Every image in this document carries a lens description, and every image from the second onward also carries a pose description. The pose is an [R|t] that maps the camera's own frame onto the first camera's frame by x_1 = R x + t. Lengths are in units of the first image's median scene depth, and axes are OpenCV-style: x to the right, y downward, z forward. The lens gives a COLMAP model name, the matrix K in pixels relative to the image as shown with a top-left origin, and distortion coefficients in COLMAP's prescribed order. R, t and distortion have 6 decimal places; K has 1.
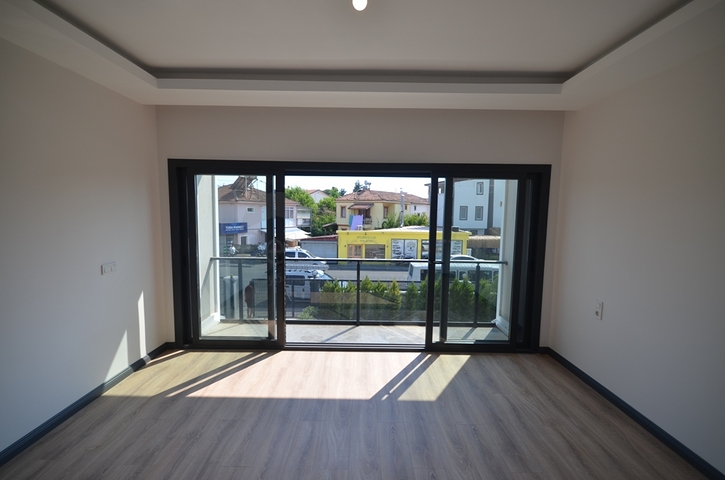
lens RADIAL K [[317.8, 0, 362.0], [0, 317.8, 238.8], [0, 0, 1]] dist [0.008291, -0.012381]
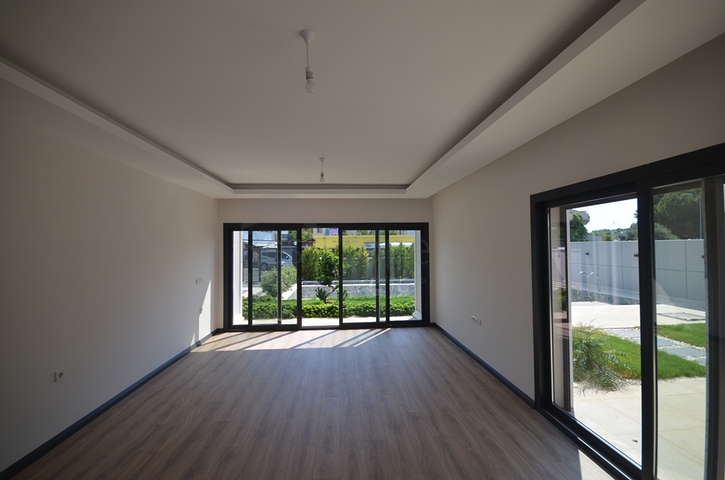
lens RADIAL K [[317.8, 0, 362.0], [0, 317.8, 238.8], [0, 0, 1]] dist [0.008291, -0.012381]
pose [[0.996321, -0.007579, 0.085361, 0.017836], [0.017467, 0.993131, -0.115698, 0.059432], [-0.083898, 0.116764, 0.989610, -0.851368]]
